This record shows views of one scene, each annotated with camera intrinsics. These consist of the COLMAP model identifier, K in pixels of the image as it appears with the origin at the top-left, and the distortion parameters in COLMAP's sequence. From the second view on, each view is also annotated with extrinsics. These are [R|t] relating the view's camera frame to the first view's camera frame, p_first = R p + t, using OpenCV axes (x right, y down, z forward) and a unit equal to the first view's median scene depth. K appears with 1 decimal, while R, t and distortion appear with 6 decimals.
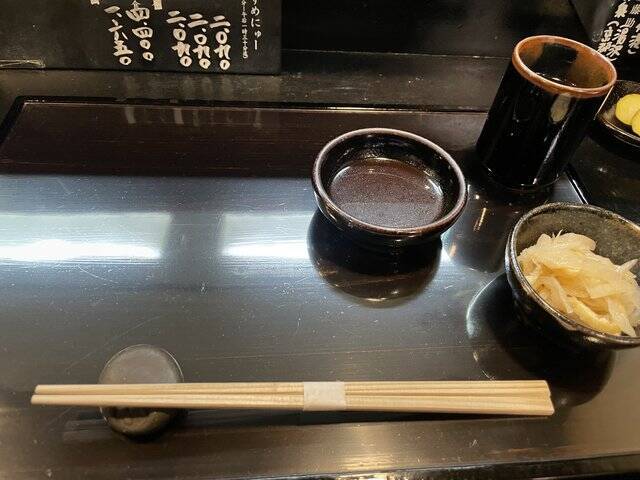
lens RADIAL K [[492.0, 0, 320.0], [0, 492.0, 240.0], [0, 0, 1]] dist [0.001341, -0.065475]
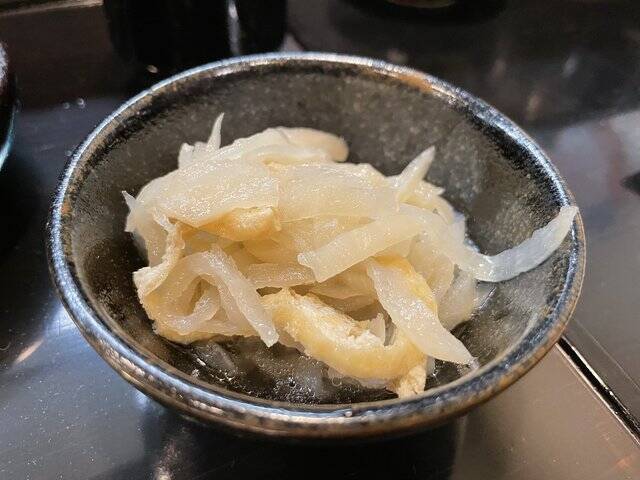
lens RADIAL K [[492.0, 0, 320.0], [0, 492.0, 240.0], [0, 0, 1]] dist [0.001341, -0.065475]
pose [[0.935312, -0.263315, 0.236341, 0.469817], [0.270433, 0.962736, 0.002387, 0.089492], [-0.228162, 0.061681, 0.971667, 0.663750]]
